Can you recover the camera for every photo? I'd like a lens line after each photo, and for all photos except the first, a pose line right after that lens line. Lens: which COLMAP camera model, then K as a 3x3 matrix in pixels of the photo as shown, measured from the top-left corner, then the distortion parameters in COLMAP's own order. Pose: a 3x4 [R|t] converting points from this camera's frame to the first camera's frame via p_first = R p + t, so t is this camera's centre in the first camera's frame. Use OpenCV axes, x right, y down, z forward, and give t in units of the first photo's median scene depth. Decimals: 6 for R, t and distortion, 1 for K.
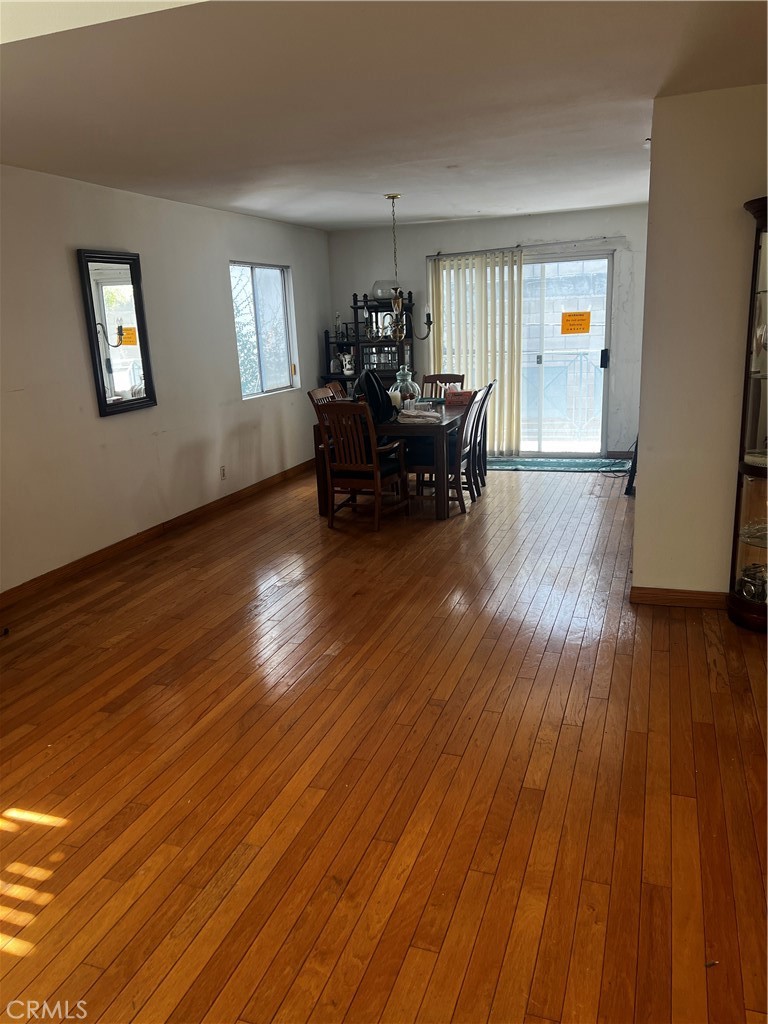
lens RADIAL K [[765.5, 0, 376.5], [0, 765.5, 512.8], [0, 0, 1]] dist [0.037981, -0.040091]
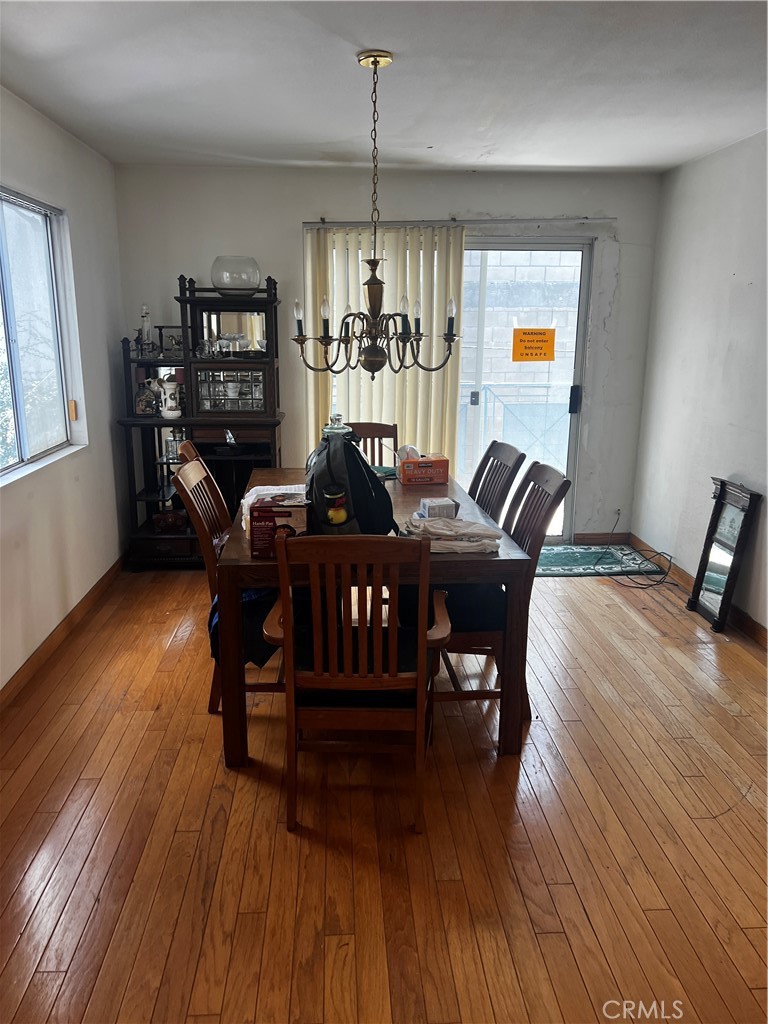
lens RADIAL K [[765.5, 0, 381.6], [0, 765.5, 510.3], [0, 0, 1]] dist [0.037981, -0.040091]
pose [[0.920847, -0.042195, 0.387635, -0.123101], [0.051125, 0.998611, -0.012749, -0.103001], [-0.386558, 0.031558, 0.921725, 0.445658]]
